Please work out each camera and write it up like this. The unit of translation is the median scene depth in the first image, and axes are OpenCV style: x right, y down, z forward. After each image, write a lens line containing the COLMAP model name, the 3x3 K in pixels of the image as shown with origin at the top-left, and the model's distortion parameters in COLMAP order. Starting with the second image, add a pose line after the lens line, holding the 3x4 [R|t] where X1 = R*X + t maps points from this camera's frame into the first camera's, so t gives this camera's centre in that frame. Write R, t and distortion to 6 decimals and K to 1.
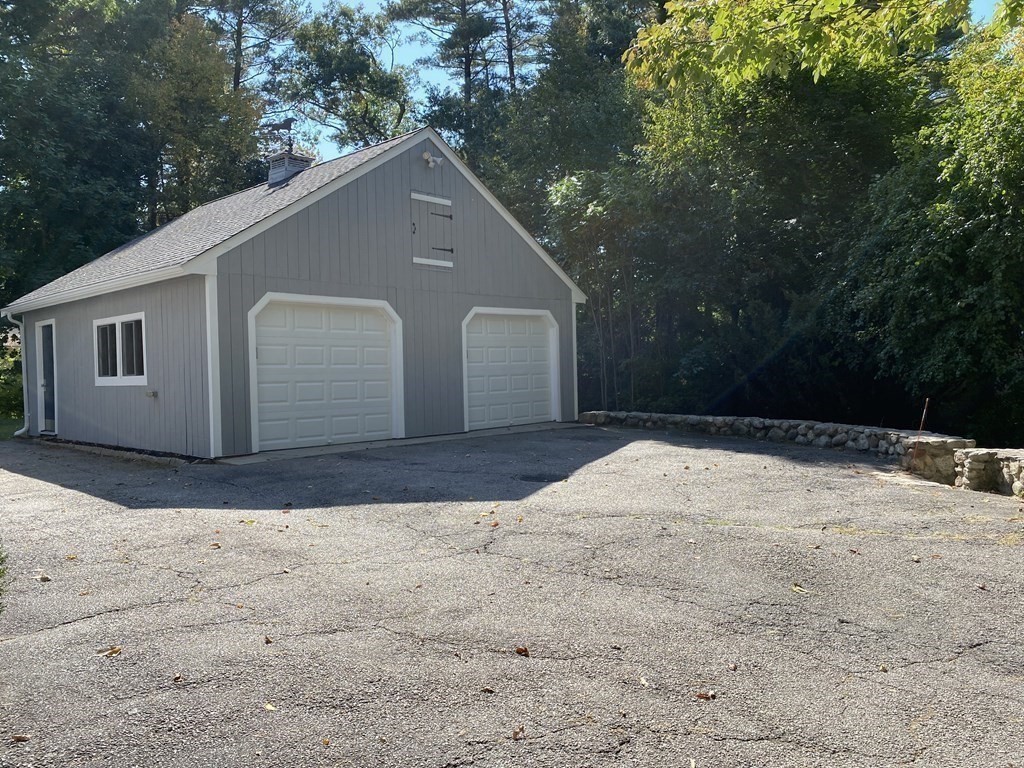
lens RADIAL K [[778.5, 0, 513.5], [0, 778.5, 392.4], [0, 0, 1]] dist [0.010636, -0.000354]
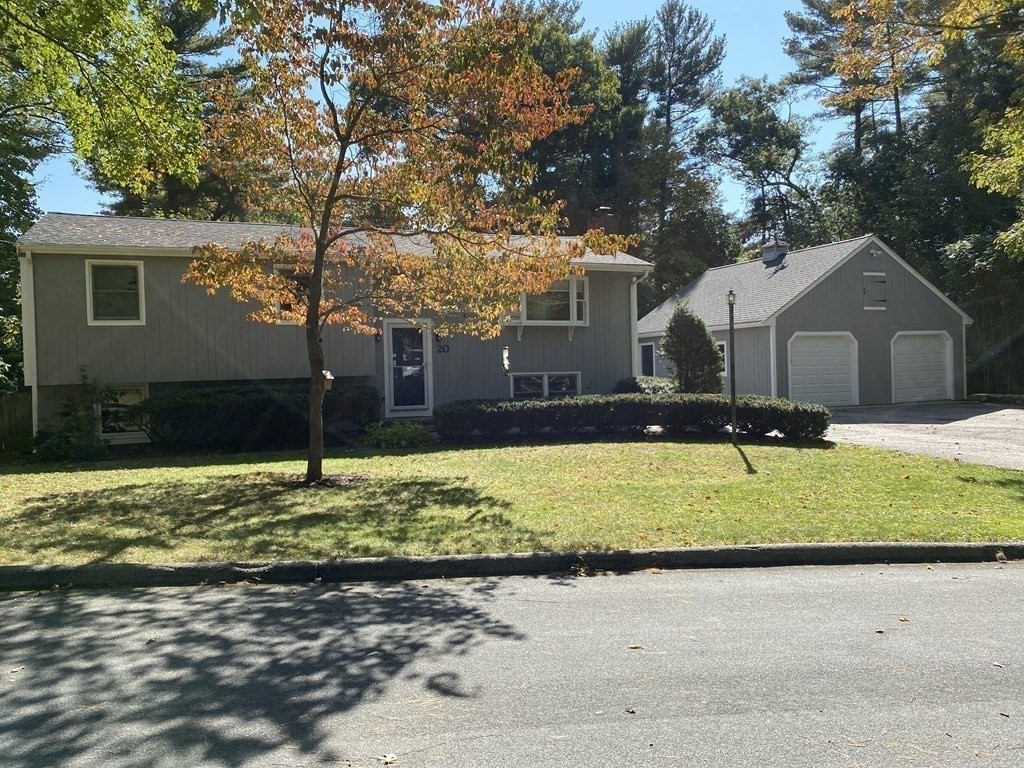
lens RADIAL K [[786.7, 0, 511.1], [0, 786.7, 379.1], [0, 0, 1]] dist [0.007291, 0.003051]
pose [[0.907866, 0.003239, -0.419249, -0.089676], [-0.006133, 0.999966, -0.005557, 0.009899], [0.419216, 0.007617, 0.907854, -0.880822]]
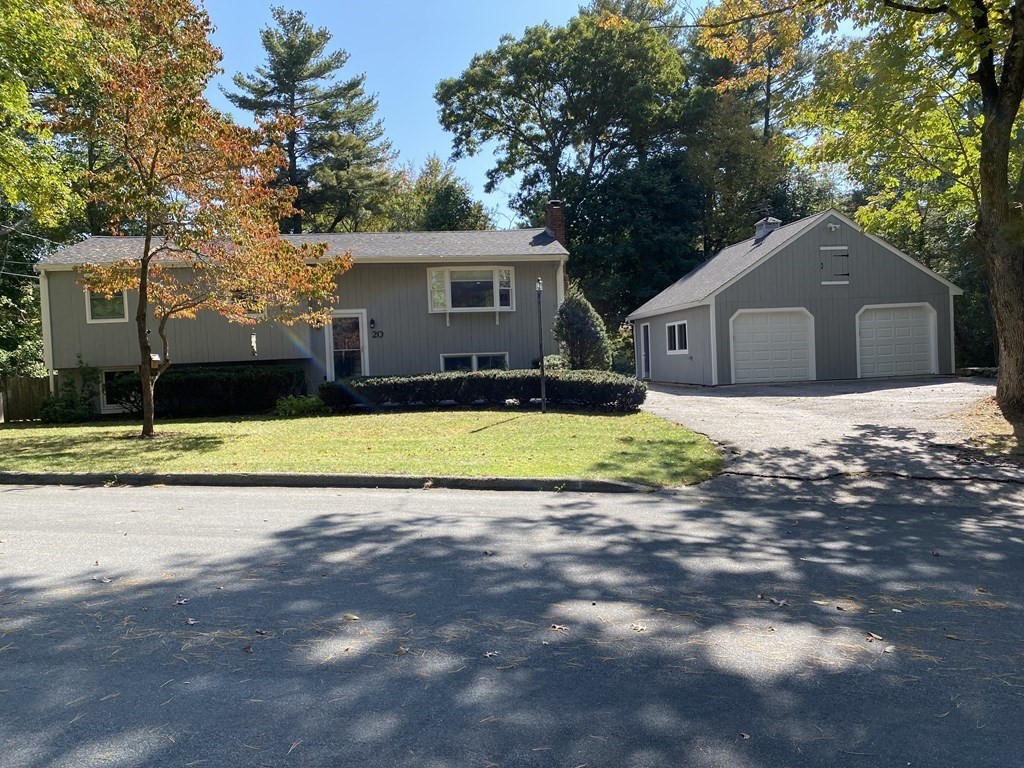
lens RADIAL K [[778.5, 0, 513.5], [0, 778.5, 392.4], [0, 0, 1]] dist [0.010636, -0.000354]
pose [[0.770956, 0.014783, -0.636717, 0.414797], [0.007395, 0.999455, 0.032159, 0.018974], [0.636845, -0.029502, 0.770427, -0.757176]]
